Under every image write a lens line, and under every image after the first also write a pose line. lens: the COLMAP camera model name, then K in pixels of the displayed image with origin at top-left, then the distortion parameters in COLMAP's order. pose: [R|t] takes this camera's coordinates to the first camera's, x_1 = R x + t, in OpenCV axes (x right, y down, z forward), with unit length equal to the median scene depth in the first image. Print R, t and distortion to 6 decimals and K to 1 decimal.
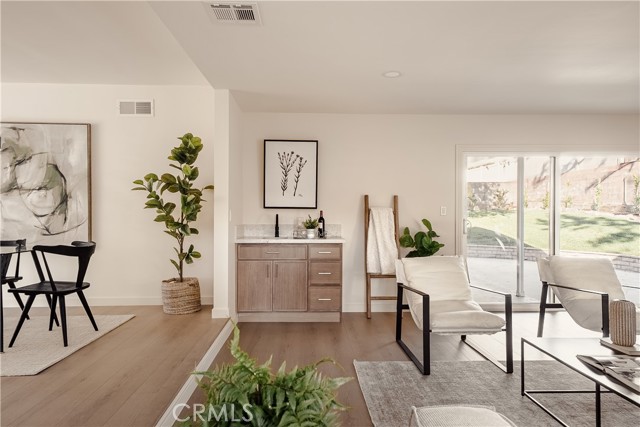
lens RADIAL K [[421.7, 0, 318.2], [0, 421.7, 211.3], [0, 0, 1]] dist [0.031176, 0.000209]
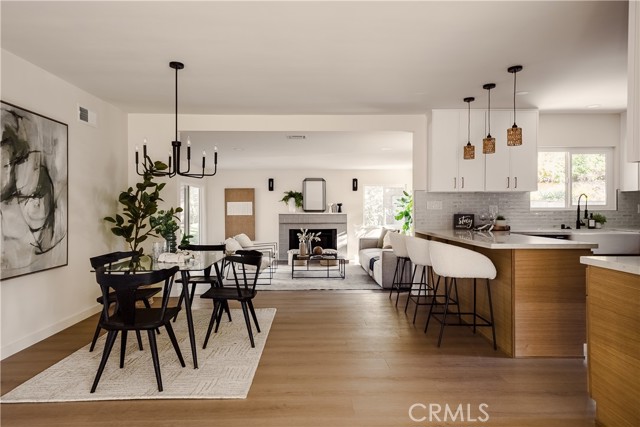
lens RADIAL K [[421.7, 0, 318.2], [0, 421.7, 211.3], [0, 0, 1]] dist [0.031176, 0.000209]
pose [[0.019429, -0.004451, 0.999801, -1.433582], [0.010242, 0.999939, 0.004253, -0.022351], [-0.999759, 0.010158, 0.019474, 0.459718]]
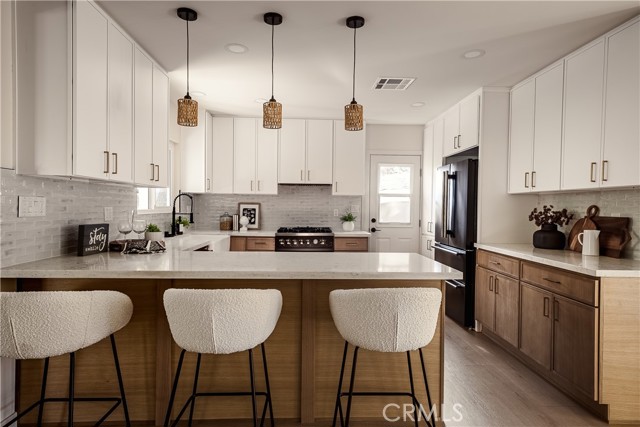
lens RADIAL K [[363.1, 0, 319.0], [0, 363.1, 212.8], [0, 0, 1]] dist [0.022095, 0.001233]
pose [[-0.999909, -0.012800, -0.004323, -0.546817], [-0.012904, 0.999603, 0.025028, -0.039207], [0.004001, 0.025081, -0.999677, 0.601764]]
